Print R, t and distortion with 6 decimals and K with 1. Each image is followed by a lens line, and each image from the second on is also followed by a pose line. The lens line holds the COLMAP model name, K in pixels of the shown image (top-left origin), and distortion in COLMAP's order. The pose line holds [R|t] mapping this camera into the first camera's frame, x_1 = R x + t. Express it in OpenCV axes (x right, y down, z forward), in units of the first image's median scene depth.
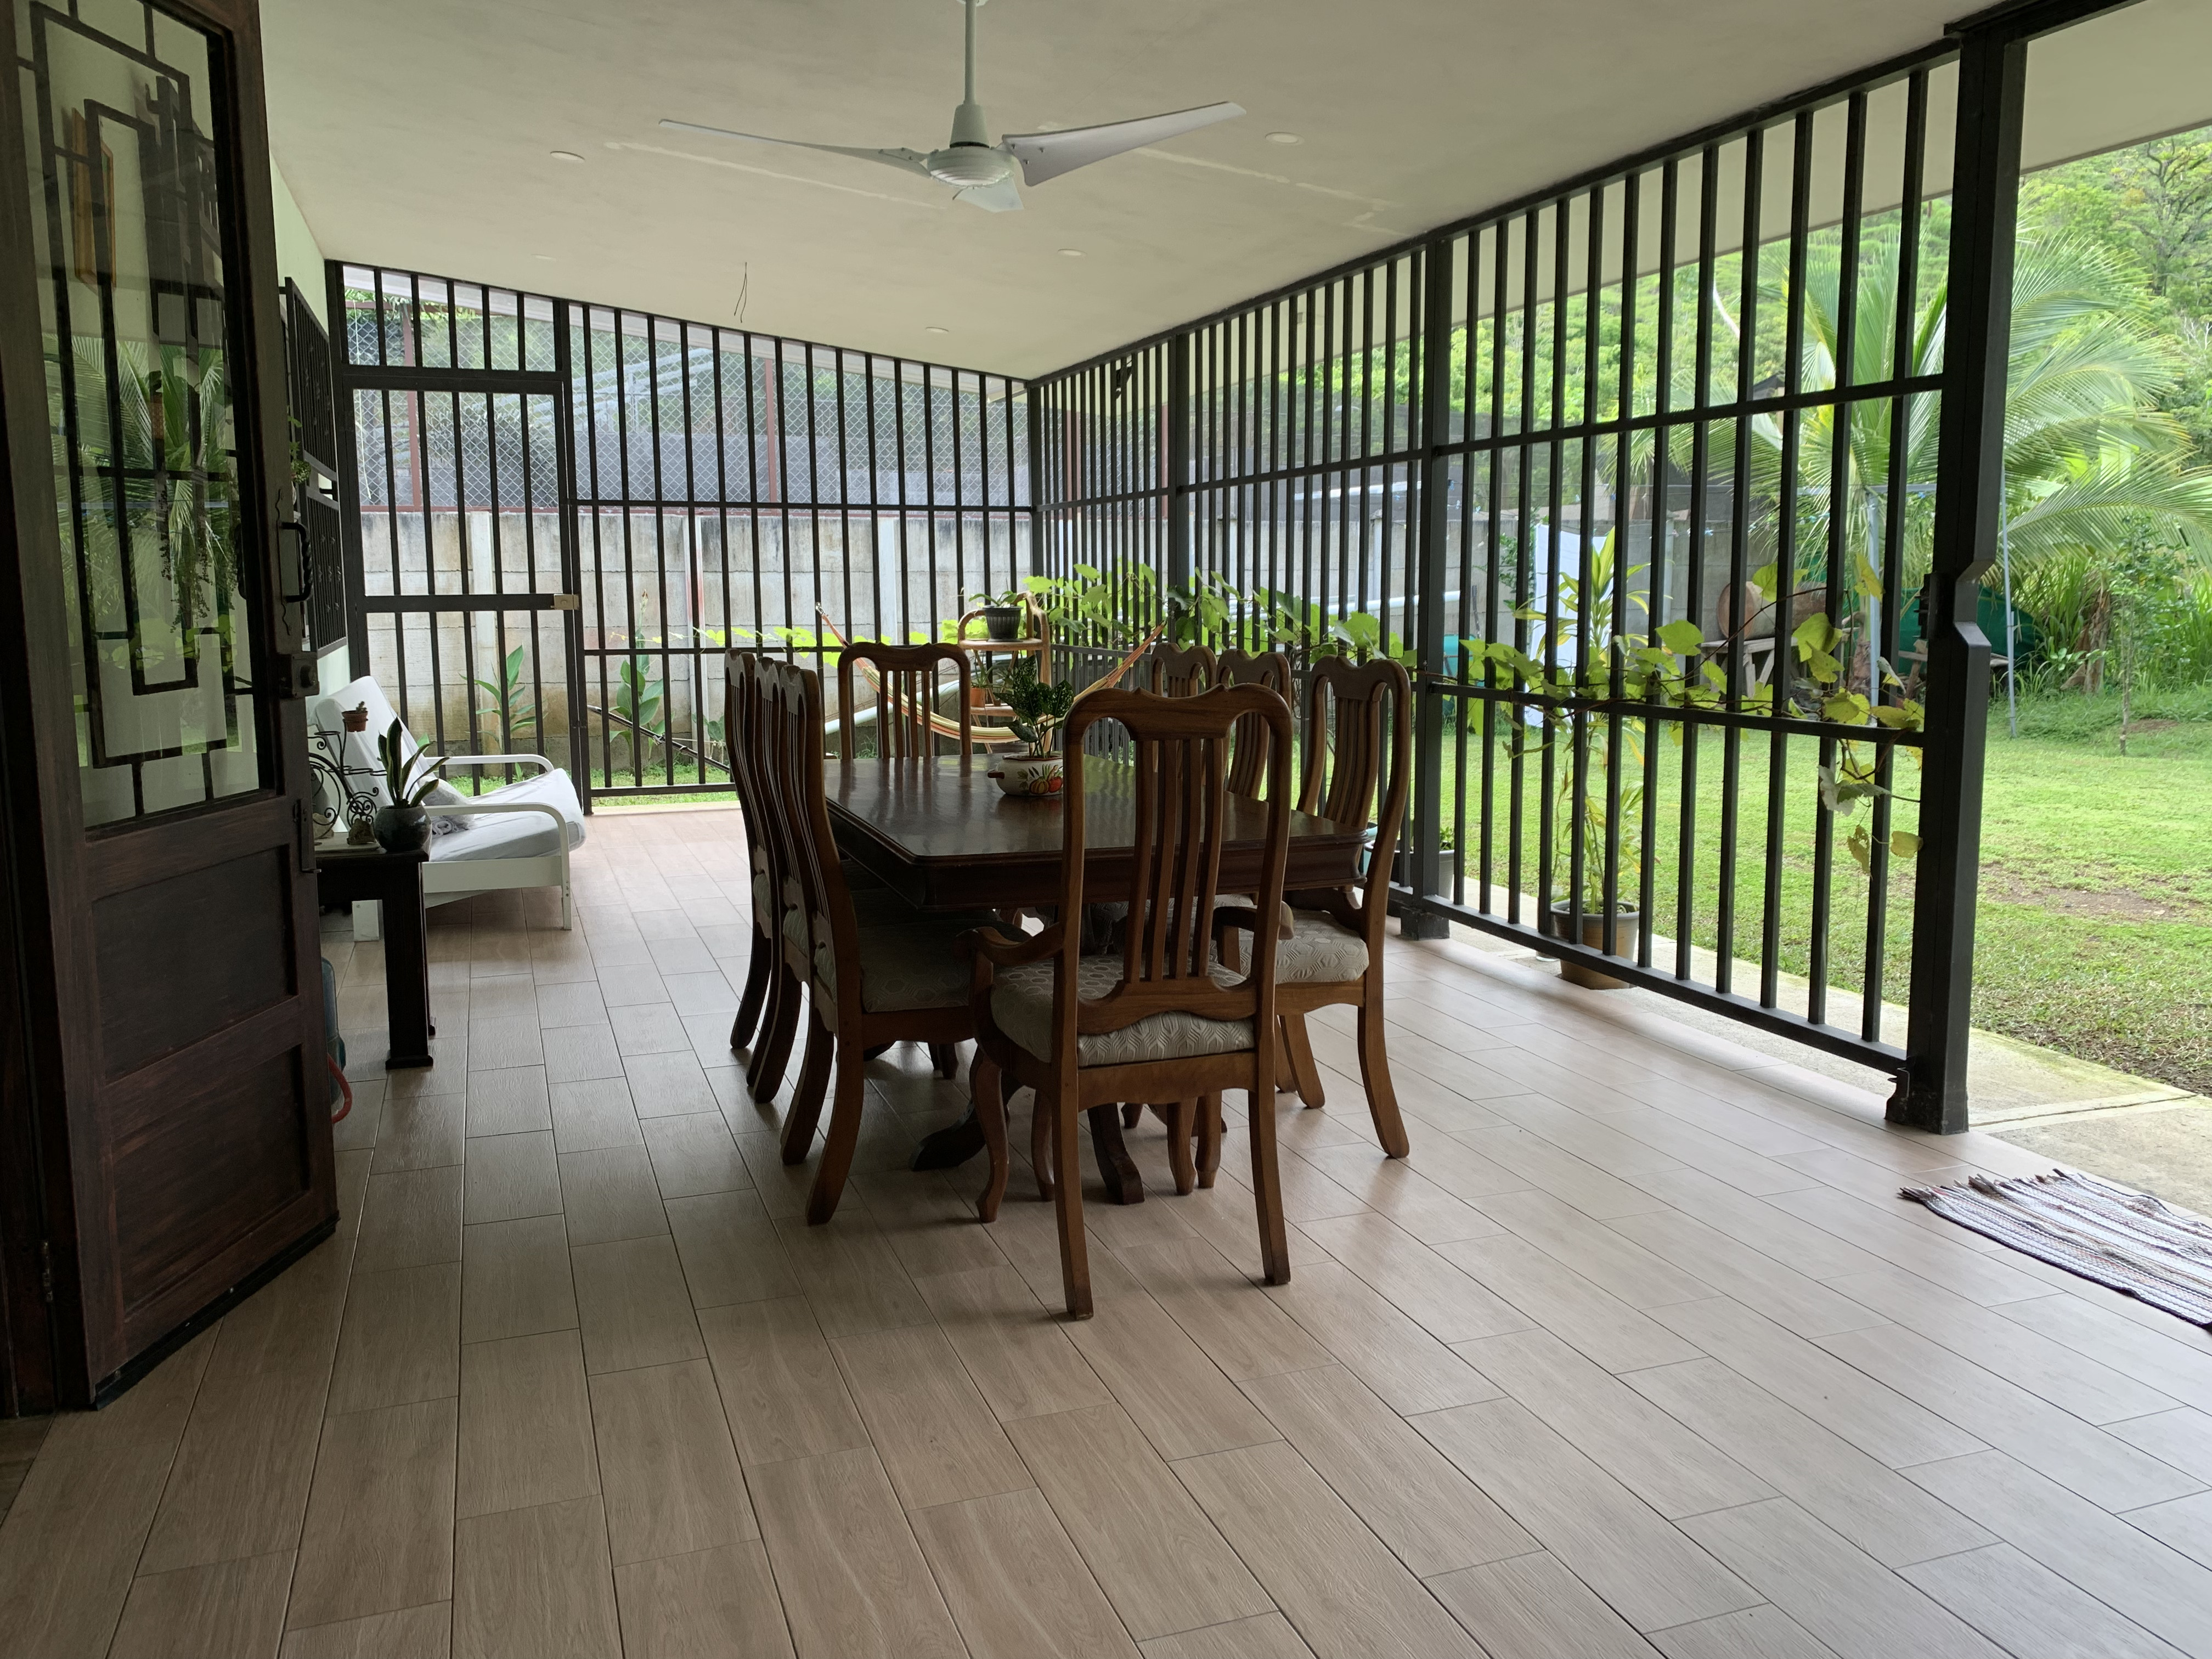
lens RADIAL K [[1688.6, 0, 1079.1], [0, 1688.6, 796.8], [0, 0, 1]] dist [0.154688, -0.278299]
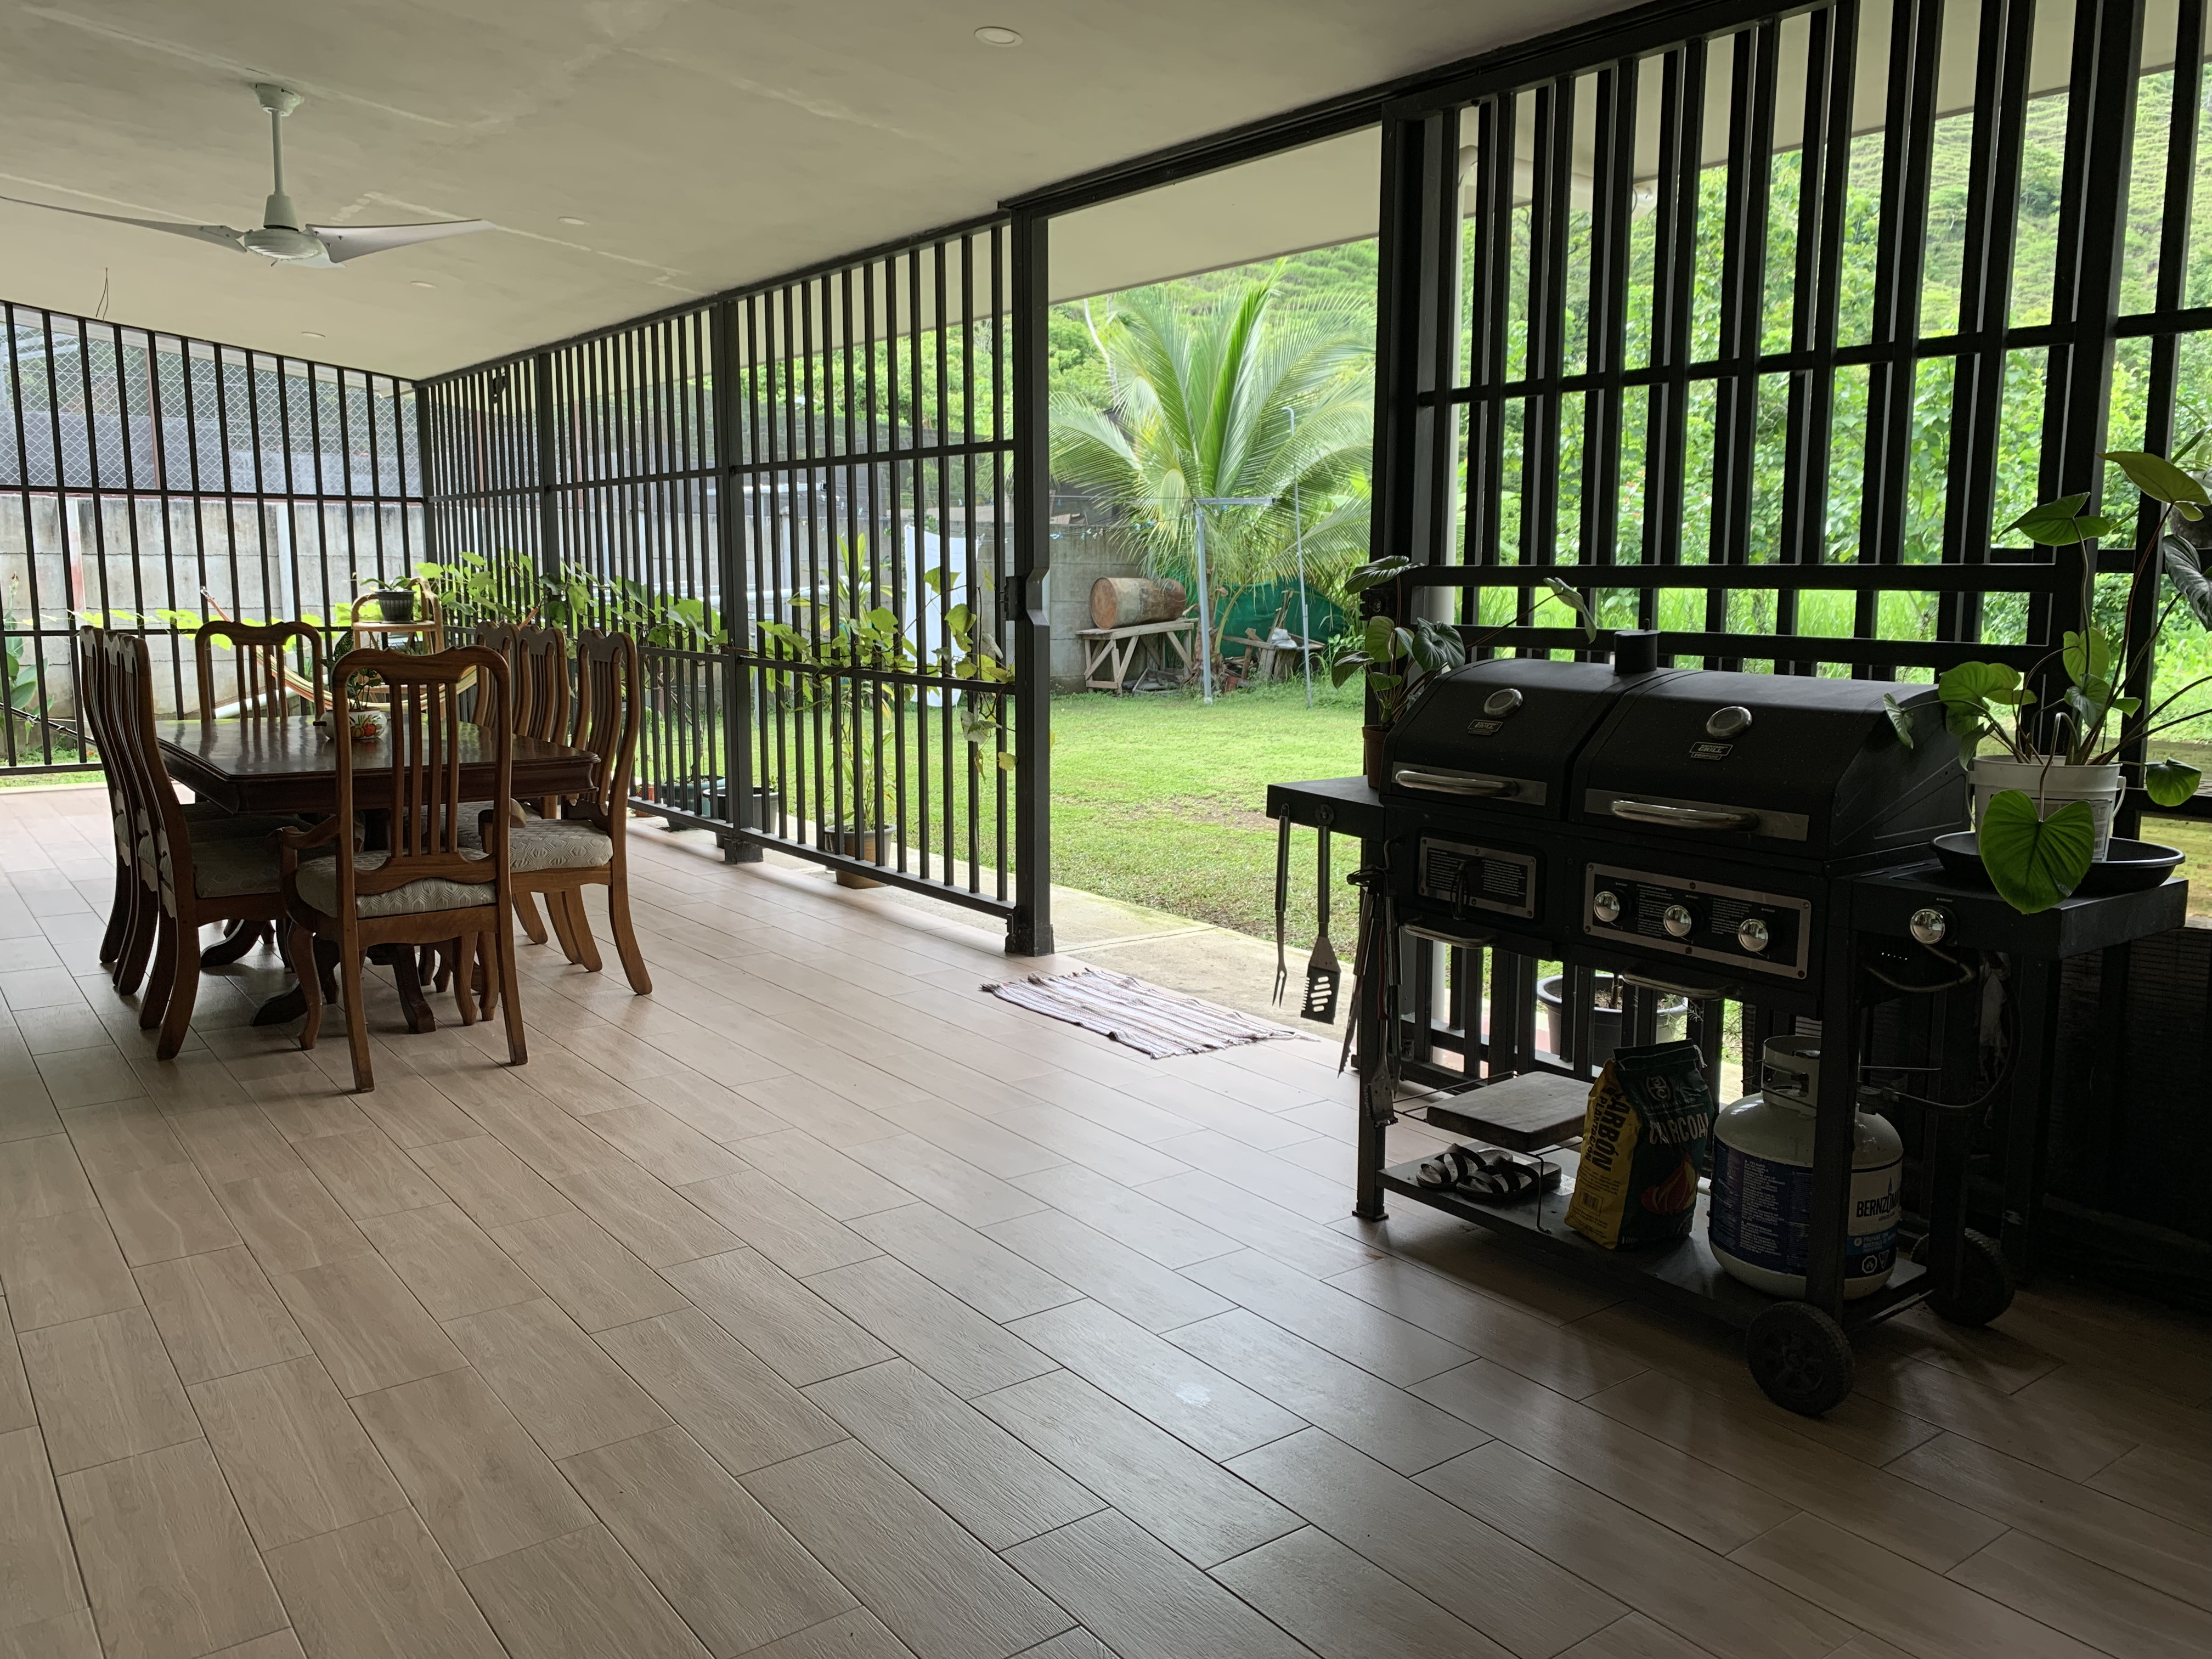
lens RADIAL K [[1697.8, 0, 1104.8], [0, 1697.8, 814.6], [0, 0, 1]] dist [0.019124, -0.013533]
pose [[0.952053, -0.033369, 0.304107, 0.098317], [0.028028, 0.999367, 0.021913, 0.035616], [-0.304646, -0.012338, 0.952386, -0.324505]]
